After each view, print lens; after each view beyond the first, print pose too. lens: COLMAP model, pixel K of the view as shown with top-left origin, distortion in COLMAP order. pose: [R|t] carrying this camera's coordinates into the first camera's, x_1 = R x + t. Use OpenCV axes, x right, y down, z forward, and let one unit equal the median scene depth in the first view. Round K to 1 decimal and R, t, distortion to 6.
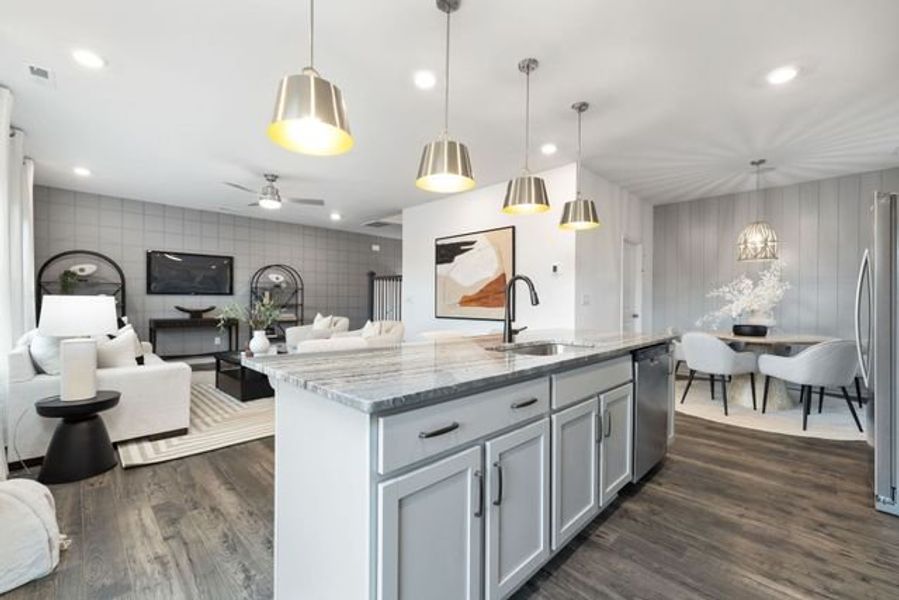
lens RADIAL K [[374.1, 0, 449.5], [0, 374.1, 300.0], [0, 0, 1]] dist [-0.008374, 0.000112]
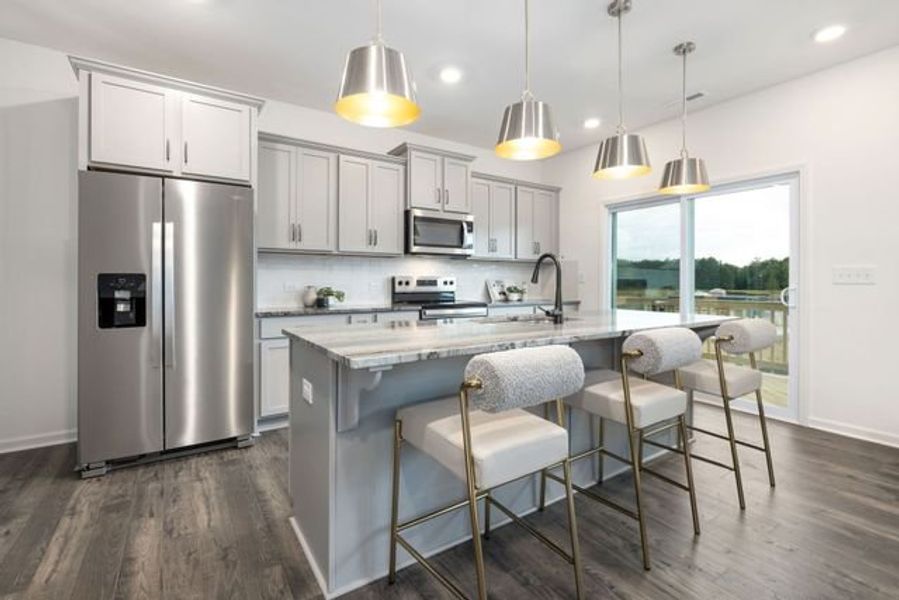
lens RADIAL K [[409.4, 0, 447.8], [0, 409.4, 290.4], [0, 0, 1]] dist [-0.004702, -0.000202]
pose [[-0.980950, -0.015838, 0.193612, 0.177366], [-0.011350, 0.999641, 0.024268, 0.003644], [-0.193927, 0.021608, -0.980778, 1.562648]]
